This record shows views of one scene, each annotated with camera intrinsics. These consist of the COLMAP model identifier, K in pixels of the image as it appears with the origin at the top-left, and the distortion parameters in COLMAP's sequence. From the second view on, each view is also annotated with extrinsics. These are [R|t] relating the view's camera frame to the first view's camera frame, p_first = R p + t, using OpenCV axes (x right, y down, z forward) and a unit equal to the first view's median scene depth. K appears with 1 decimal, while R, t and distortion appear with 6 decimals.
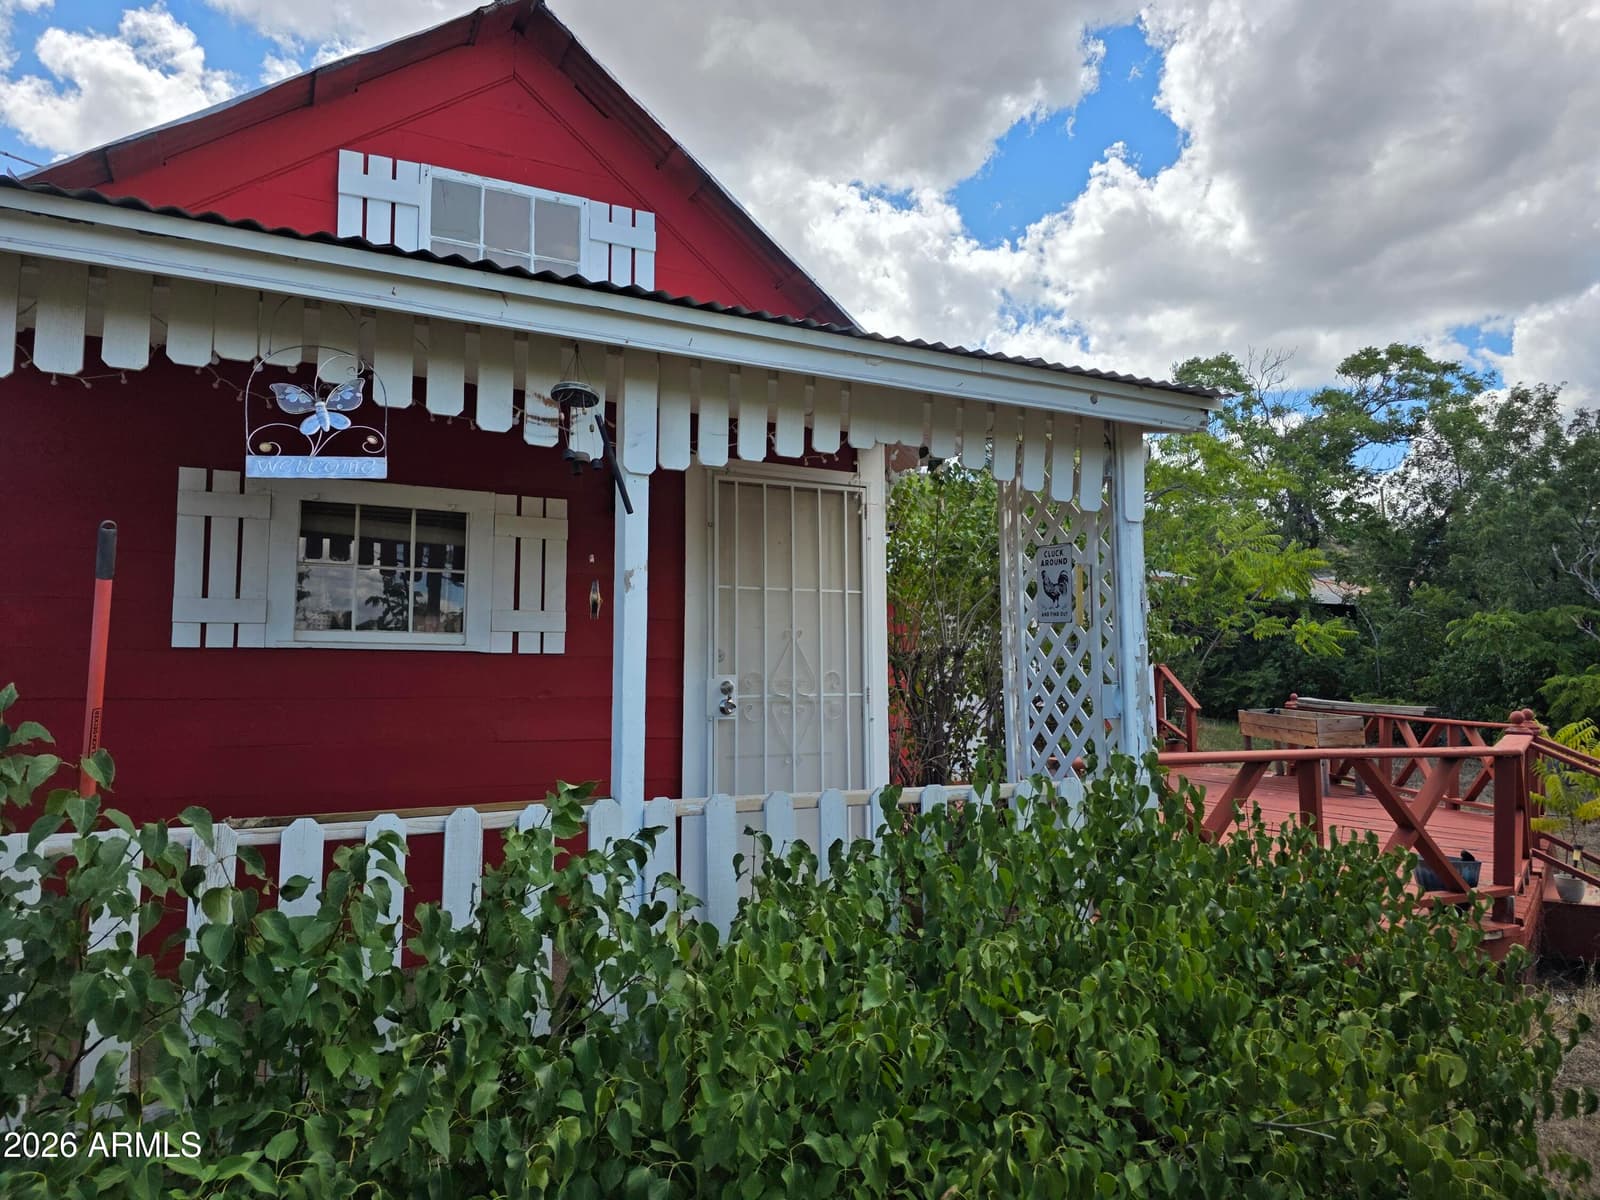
lens RADIAL K [[1072.2, 0, 784.0], [0, 1072.2, 583.5], [0, 0, 1]] dist [0.053958, -0.052187]
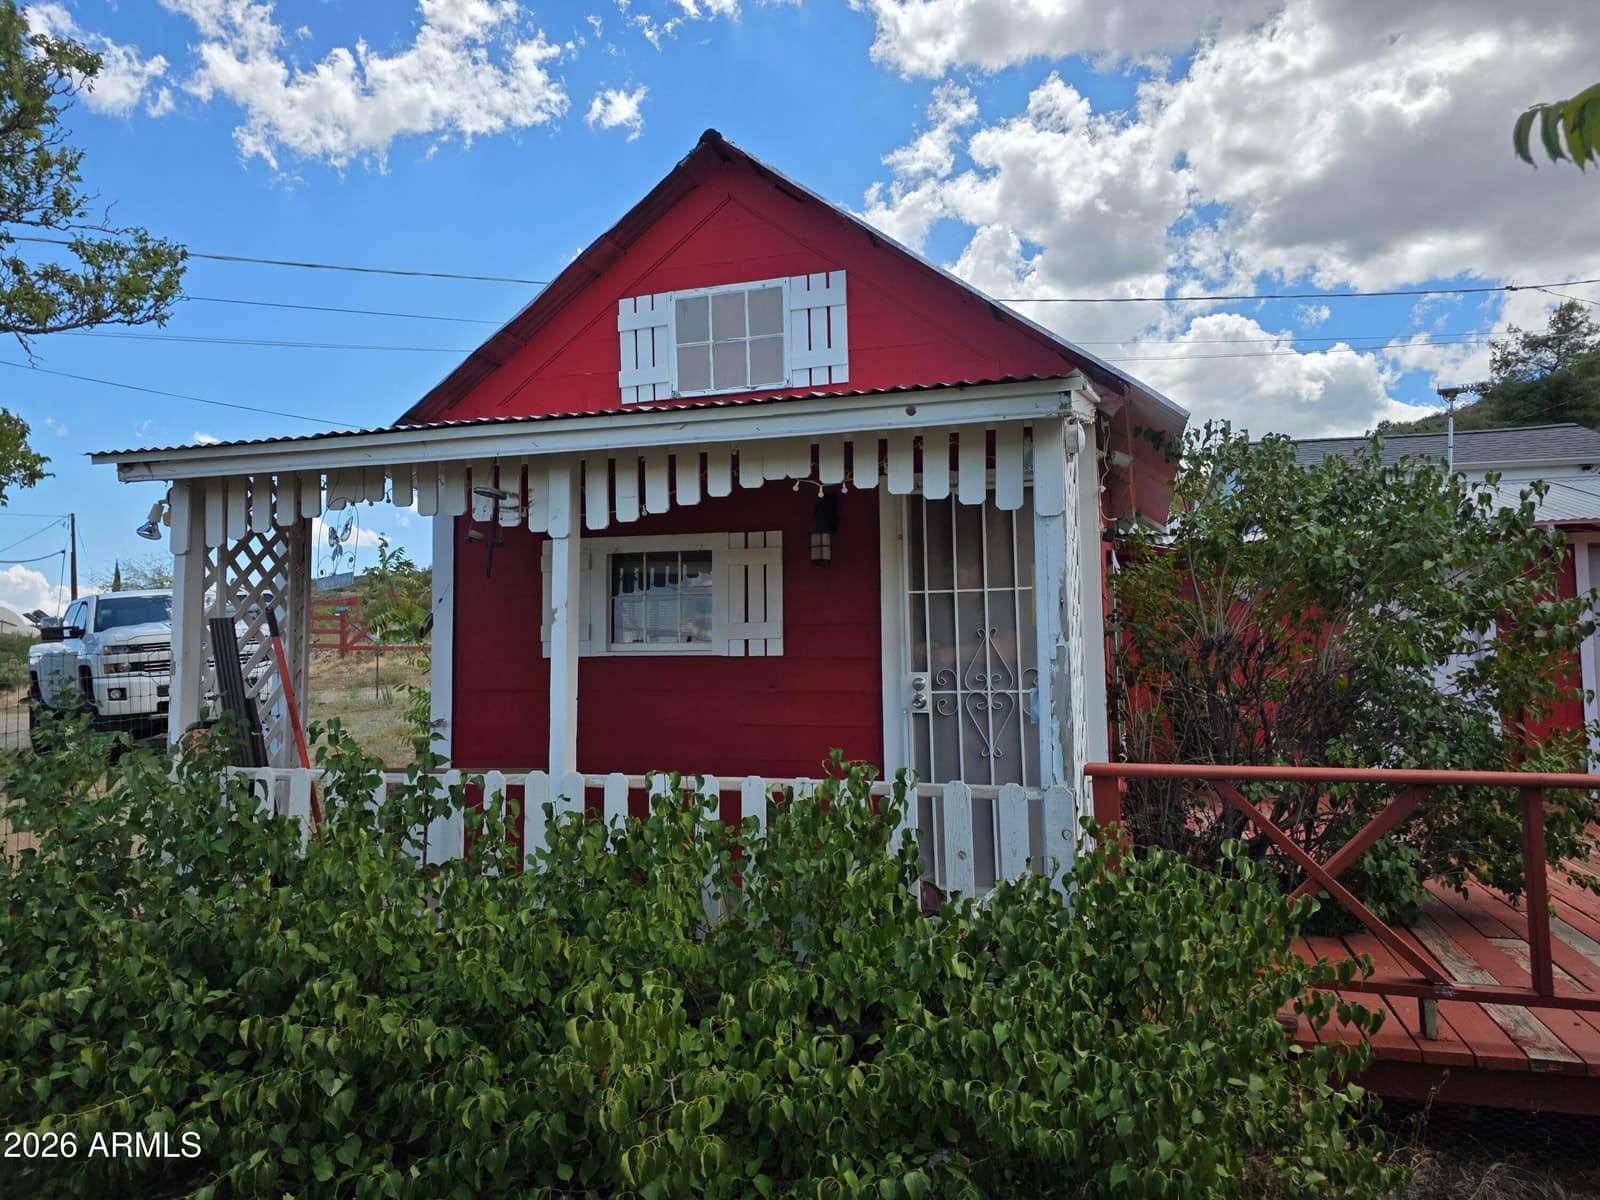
lens RADIAL K [[1072.2, 0, 803.1], [0, 1072.2, 600.9], [0, 0, 1]] dist [0.053958, -0.052187]
pose [[0.712784, -0.046491, -0.699841, 0.708678], [0.074140, 0.997205, 0.009266, -0.007995], [0.697454, -0.058491, 0.714239, 0.147652]]
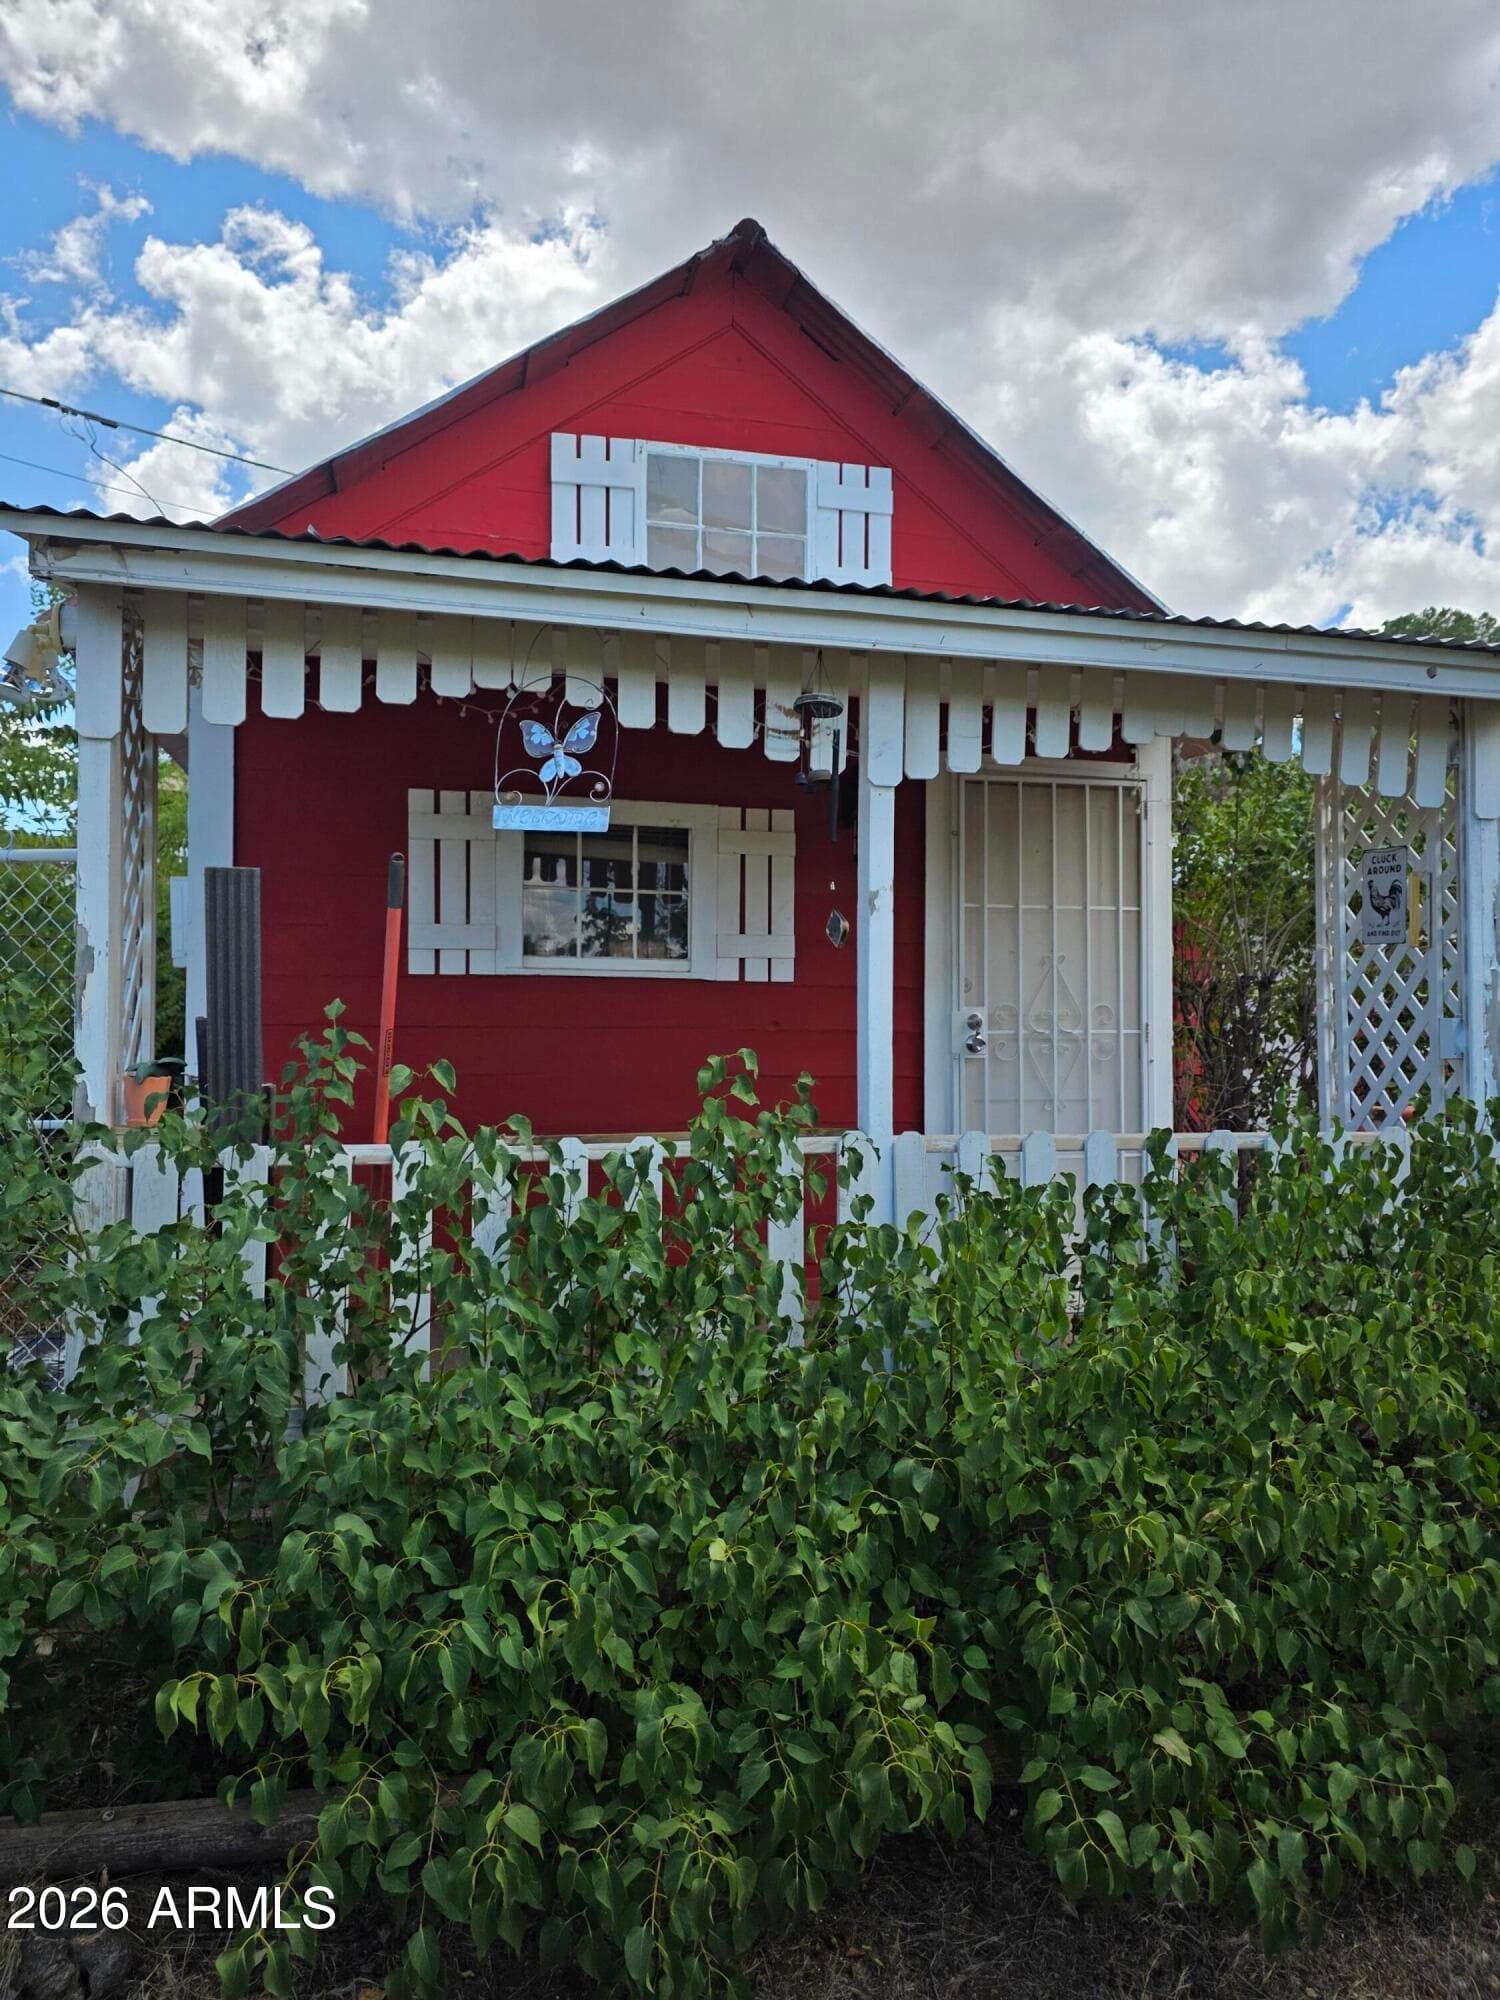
lens RADIAL K [[1340.2, 0, 739.6], [0, 1340.2, 1001.2], [0, 0, 1]] dist [0.053958, -0.052187]
pose [[0.975824, 0.002836, -0.218540, -0.002402], [0.013830, 0.997111, 0.074692, -0.003552], [0.218120, -0.075909, 0.972965, -0.114762]]
